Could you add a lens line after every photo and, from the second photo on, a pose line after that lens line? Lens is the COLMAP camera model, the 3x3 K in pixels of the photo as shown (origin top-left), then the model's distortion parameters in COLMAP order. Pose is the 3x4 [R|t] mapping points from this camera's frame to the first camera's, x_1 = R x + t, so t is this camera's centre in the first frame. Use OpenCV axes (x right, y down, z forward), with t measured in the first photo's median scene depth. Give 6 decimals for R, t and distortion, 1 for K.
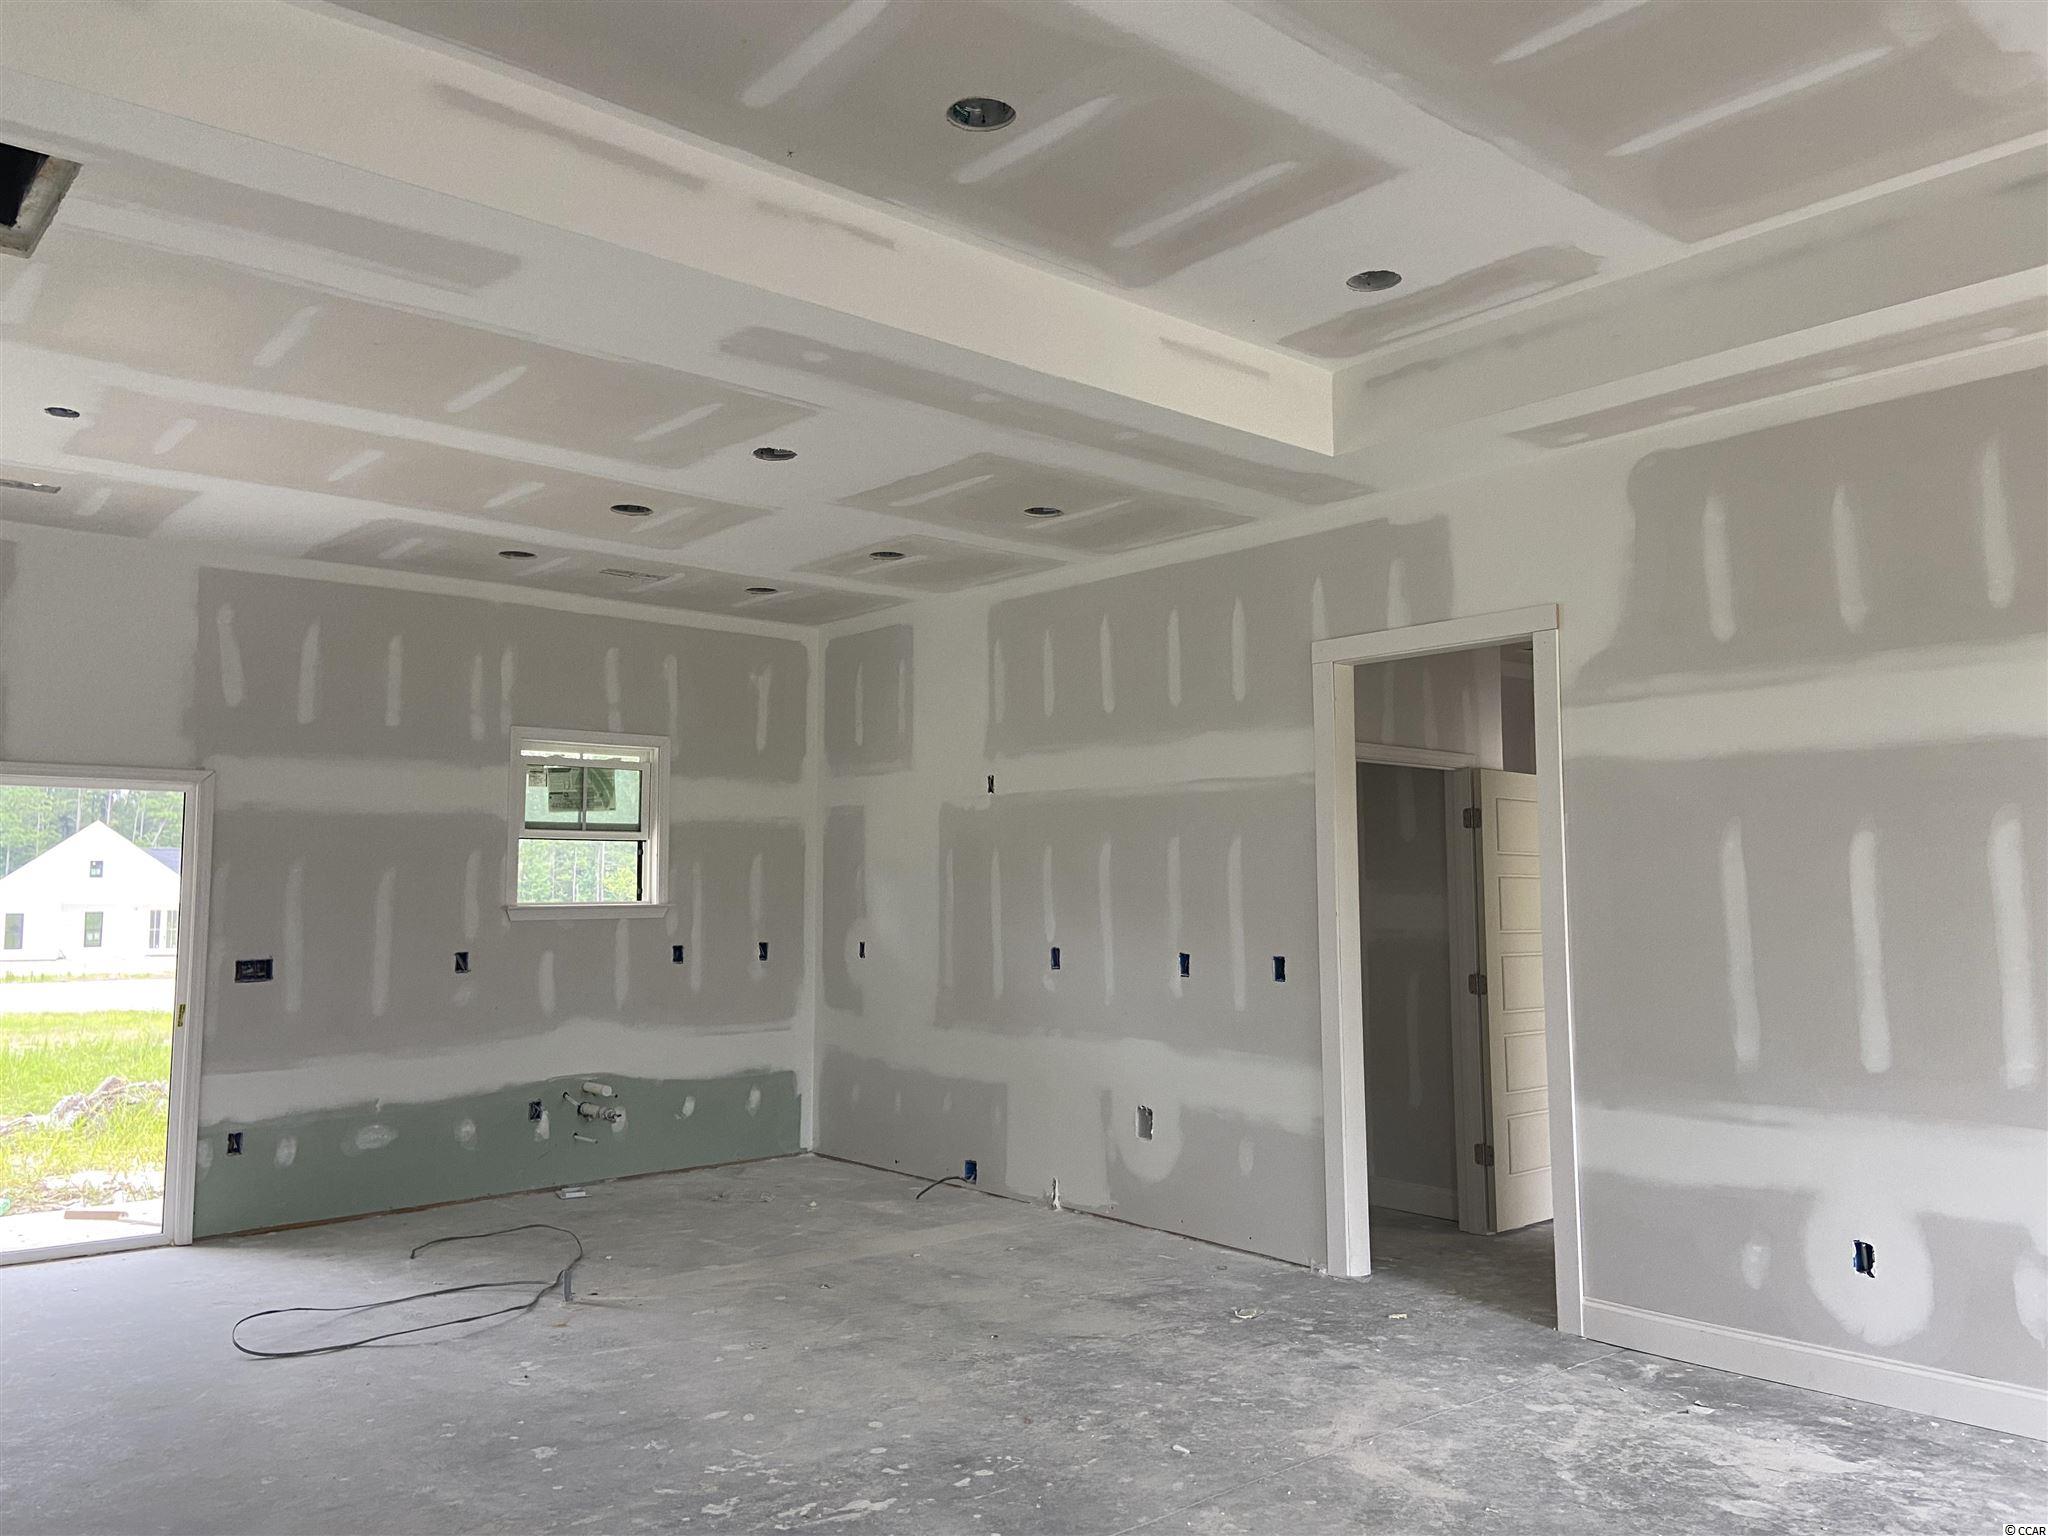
lens RADIAL K [[1559.2, 0, 1019.0], [0, 1559.2, 761.5], [0, 0, 1]] dist [0.139762, -0.189754]
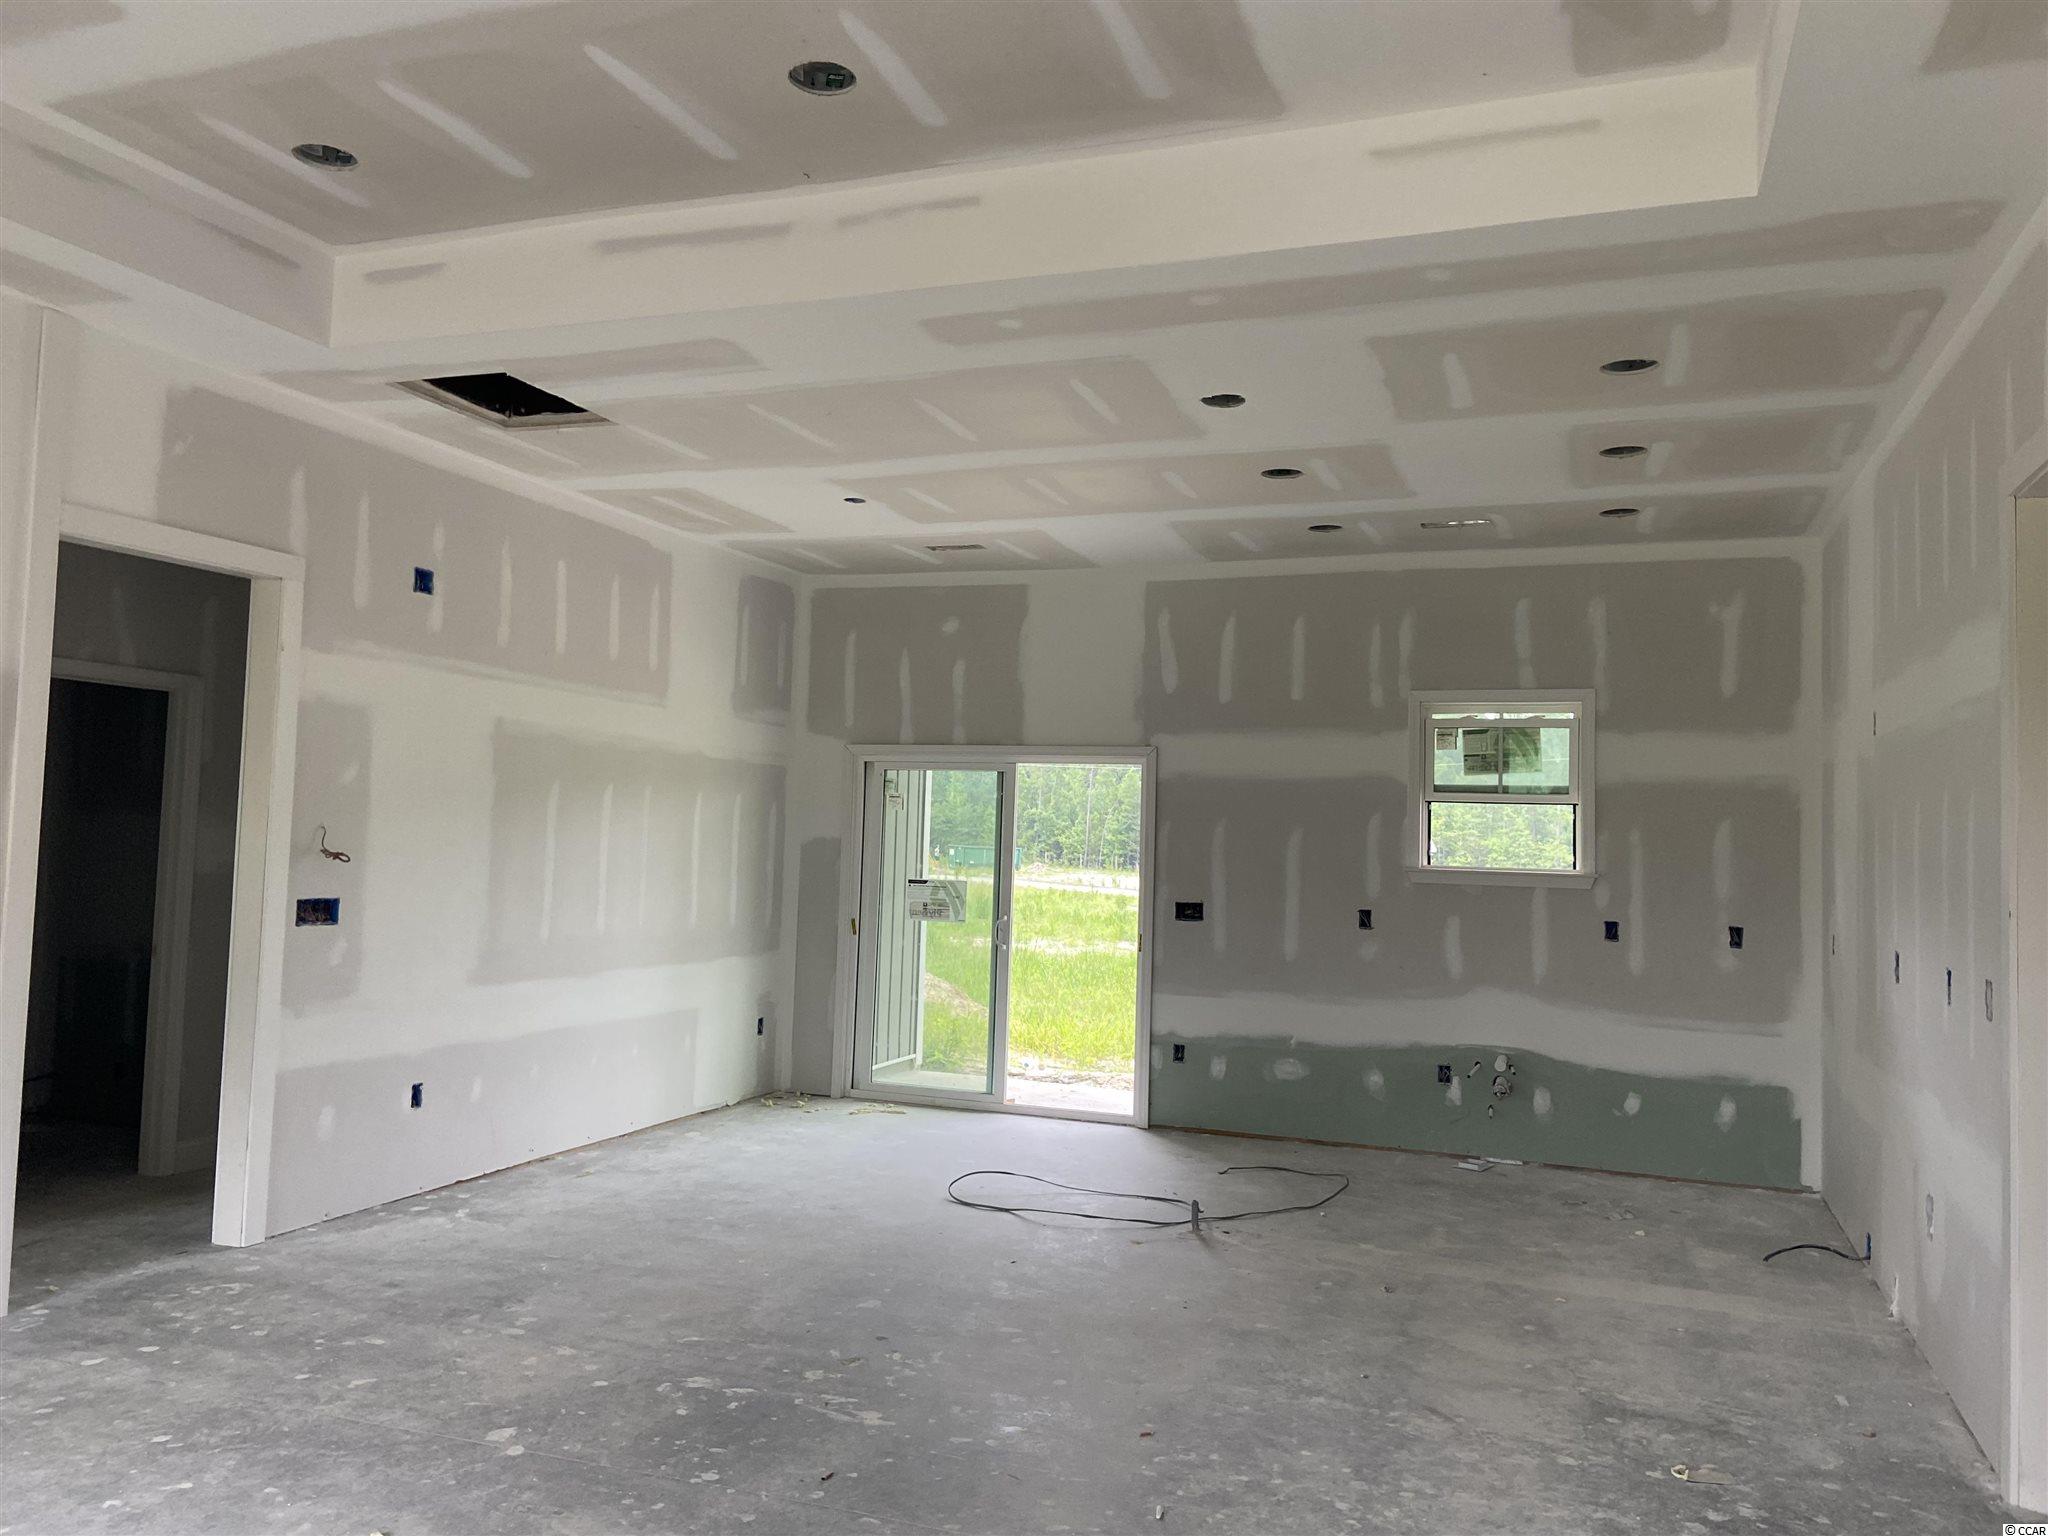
lens RADIAL K [[1559.2, 0, 1019.0], [0, 1559.2, 761.5], [0, 0, 1]] dist [0.139762, -0.189754]
pose [[0.474303, -0.030041, -0.879849, 0.479103], [0.044099, 0.998974, -0.010336, 0.023735], [0.879257, -0.033898, 0.475141, 0.318903]]
